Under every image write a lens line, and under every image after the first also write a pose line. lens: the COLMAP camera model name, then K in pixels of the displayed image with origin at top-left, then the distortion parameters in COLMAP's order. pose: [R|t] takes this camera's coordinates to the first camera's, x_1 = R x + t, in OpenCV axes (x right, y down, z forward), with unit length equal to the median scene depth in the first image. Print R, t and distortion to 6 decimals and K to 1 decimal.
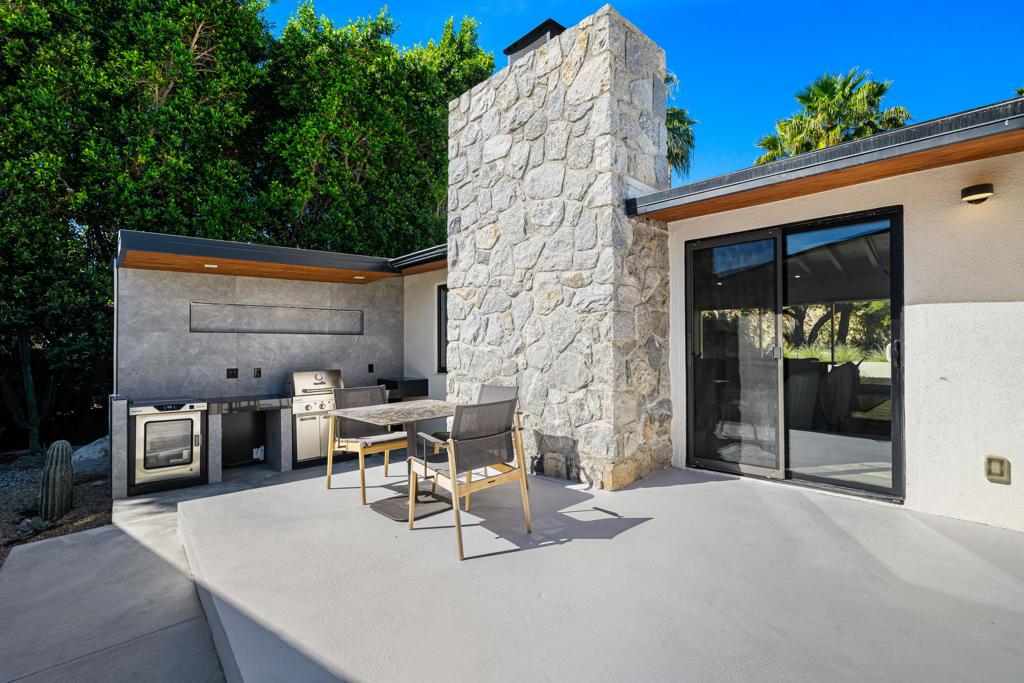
lens RADIAL K [[456.8, 0, 502.3], [0, 456.8, 340.2], [0, 0, 1]] dist [0.002074, 0.000294]
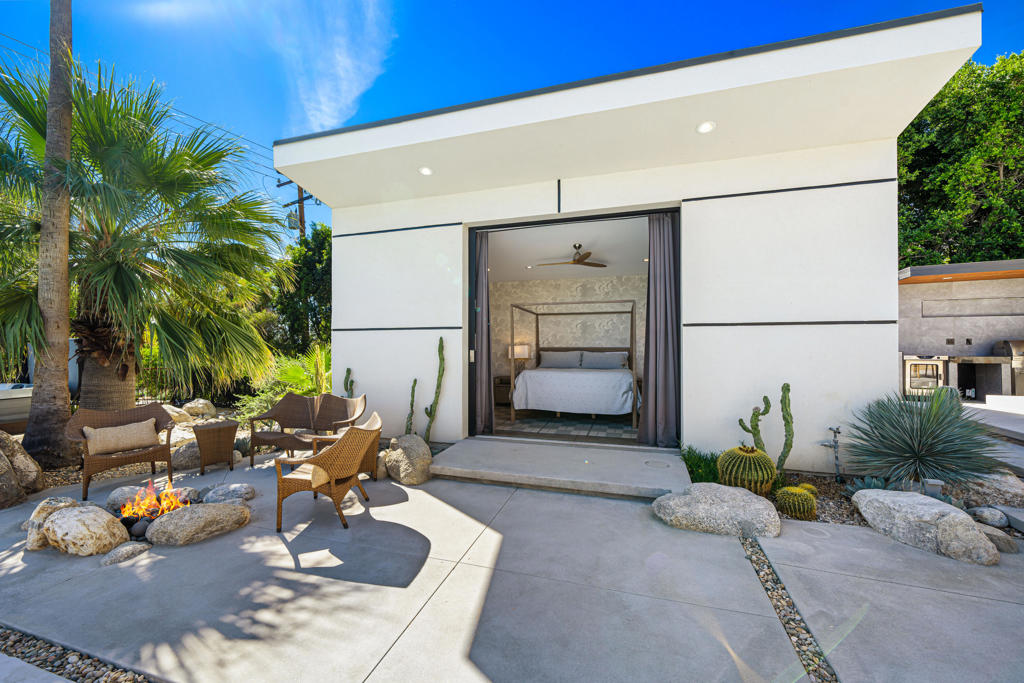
lens RADIAL K [[398.1, 0, 507.6], [0, 398.1, 345.9], [0, 0, 1]] dist [-0.000741, 0.000159]
pose [[0.491540, -0.004186, -0.870845, -0.132709], [0.013213, 0.999909, 0.002652, 0.064556], [0.870755, -0.012810, 0.491551, -1.110468]]
